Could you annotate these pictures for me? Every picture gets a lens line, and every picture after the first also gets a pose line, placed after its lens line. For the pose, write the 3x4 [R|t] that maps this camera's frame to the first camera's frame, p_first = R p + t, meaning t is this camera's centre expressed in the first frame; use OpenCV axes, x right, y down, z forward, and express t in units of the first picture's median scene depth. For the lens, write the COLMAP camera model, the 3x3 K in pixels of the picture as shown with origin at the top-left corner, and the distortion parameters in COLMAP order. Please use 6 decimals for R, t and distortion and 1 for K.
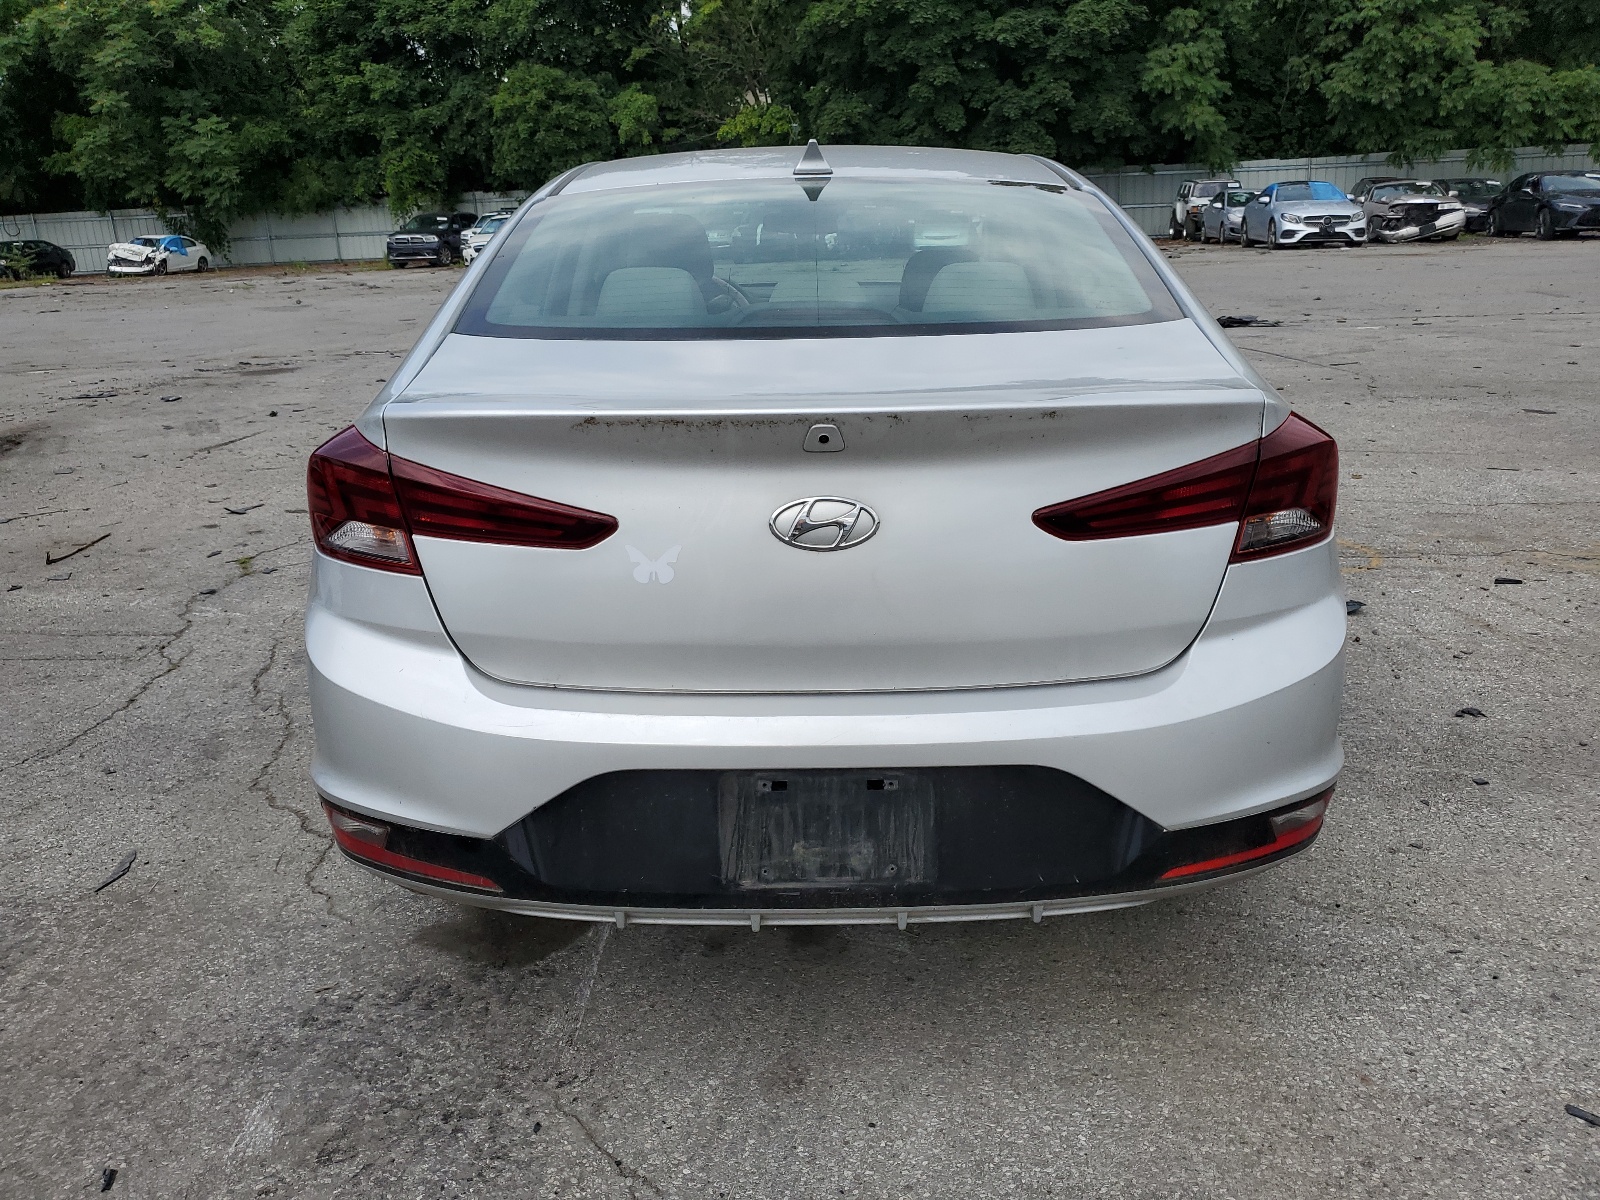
lens RADIAL K [[1279.8, 0, 788.6], [0, 1279.8, 588.0], [0, 0, 1]] dist [-0.010708, 0.048501]
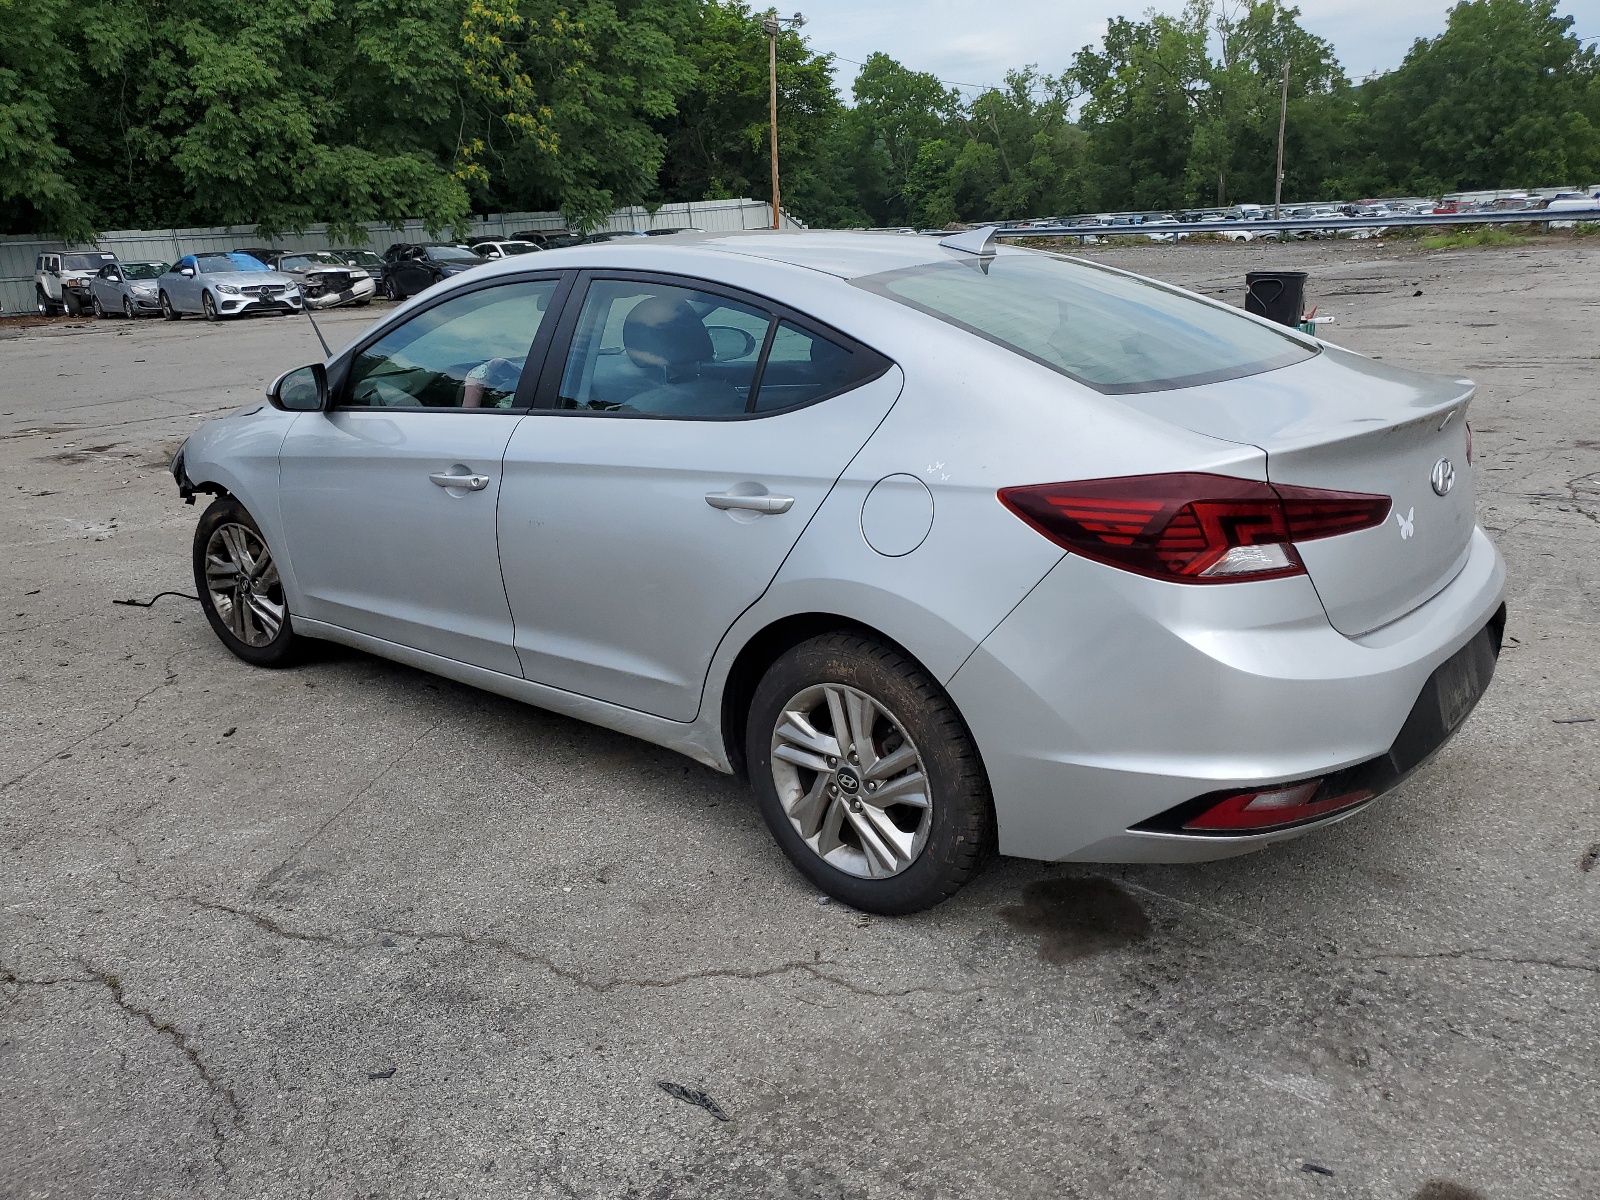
lens RADIAL K [[1279.8, 0, 788.6], [0, 1279.8, 588.0], [0, 0, 1]] dist [-0.010708, 0.048501]
pose [[0.628515, -0.209305, 0.749107, -0.129291], [0.246673, 0.967034, 0.063232, -0.016785], [-0.737646, 0.145042, 0.659425, 0.045867]]
